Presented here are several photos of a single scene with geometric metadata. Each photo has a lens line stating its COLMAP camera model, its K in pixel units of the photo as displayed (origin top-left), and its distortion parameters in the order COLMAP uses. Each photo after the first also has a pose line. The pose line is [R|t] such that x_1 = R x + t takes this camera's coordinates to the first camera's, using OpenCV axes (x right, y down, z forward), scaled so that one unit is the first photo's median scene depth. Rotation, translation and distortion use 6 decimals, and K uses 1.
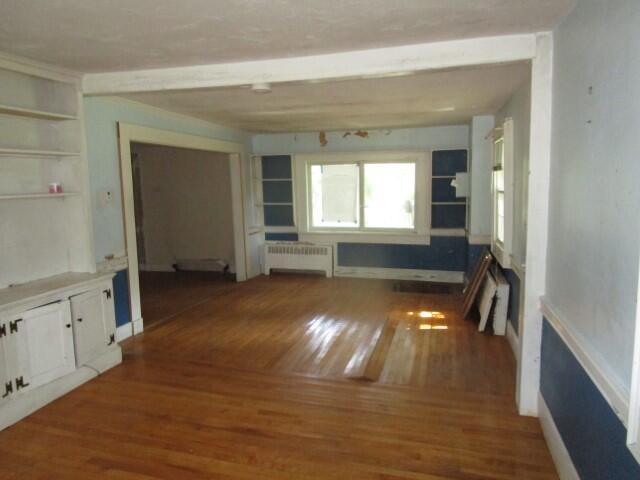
lens RADIAL K [[456.4, 0, 312.5], [0, 456.4, 237.0], [0, 0, 1]] dist [-0.033569, 0.005256]
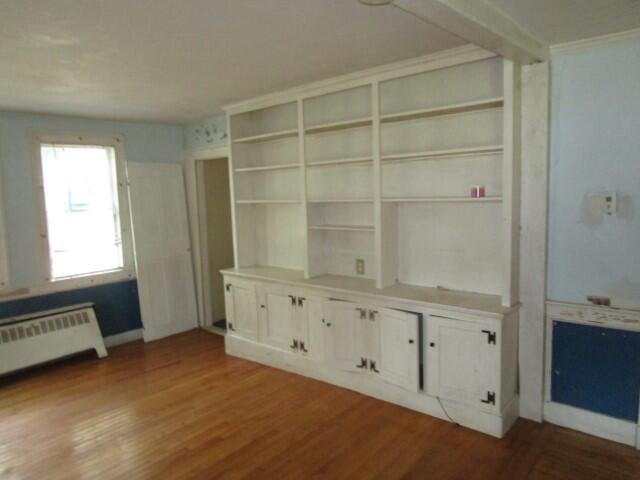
lens RADIAL K [[456.4, 0, 312.5], [0, 456.4, 237.0], [0, 0, 1]] dist [-0.033569, 0.005256]
pose [[-0.432925, 0.124466, -0.892796, 0.332820], [-0.069752, 0.982827, 0.170840, -0.150269], [0.898727, 0.136235, -0.416809, 1.111674]]
